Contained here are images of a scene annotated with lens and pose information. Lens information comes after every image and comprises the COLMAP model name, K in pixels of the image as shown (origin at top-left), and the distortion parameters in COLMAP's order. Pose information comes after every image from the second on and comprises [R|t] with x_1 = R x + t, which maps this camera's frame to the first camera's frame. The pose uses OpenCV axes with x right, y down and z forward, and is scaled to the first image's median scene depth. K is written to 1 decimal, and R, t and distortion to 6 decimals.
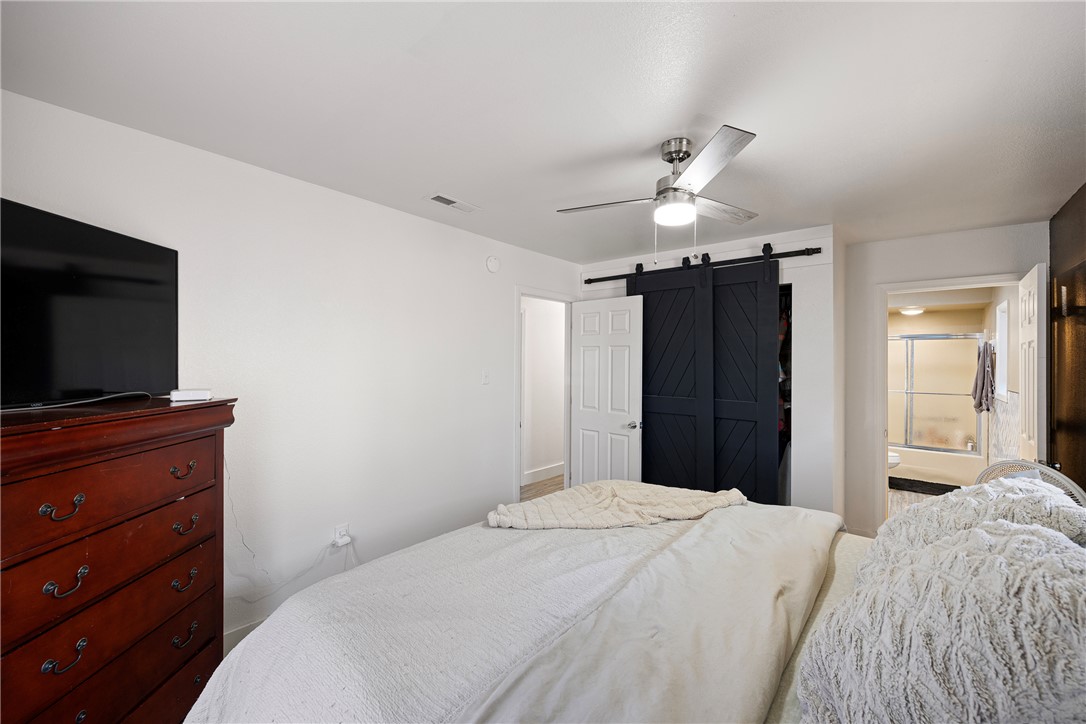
lens RADIAL K [[436.4, 0, 541.2], [0, 436.4, 367.2], [0, 0, 1]] dist [-0.007107, 0.000937]
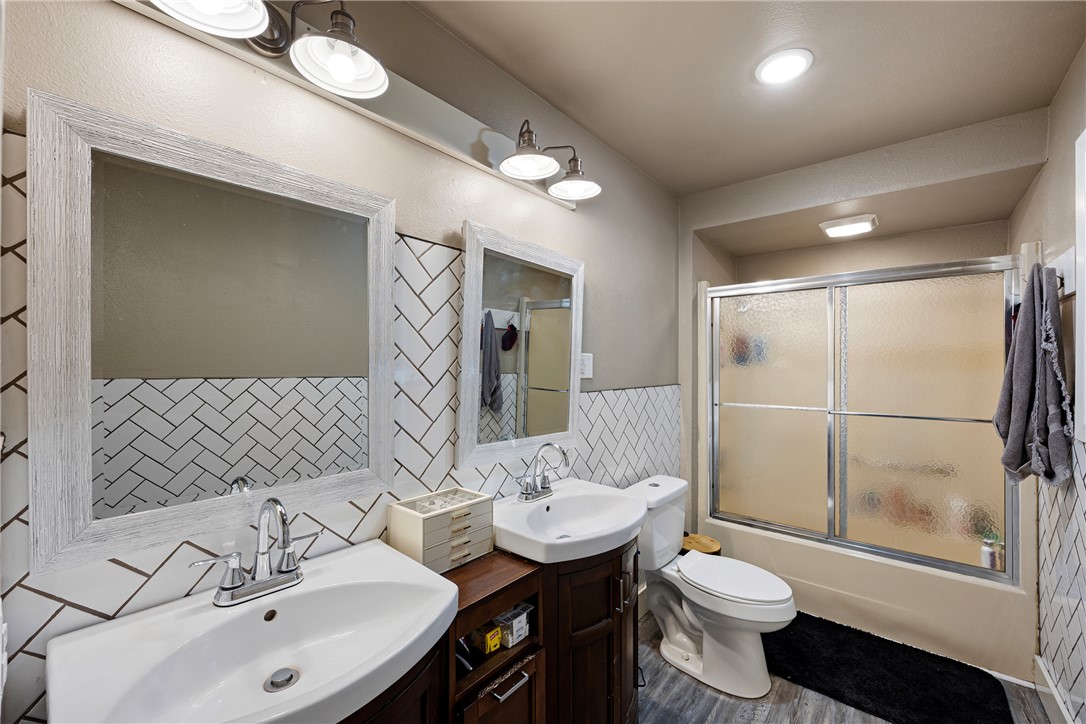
lens RADIAL K [[436.4, 0, 540.0], [0, 436.4, 369.3], [0, 0, 1]] dist [-0.007107, 0.000937]
pose [[0.999930, -0.011427, 0.003050, 0.649748], [0.011417, 0.999929, 0.003463, 0.016036], [-0.003090, -0.003428, 0.999989, 0.675540]]
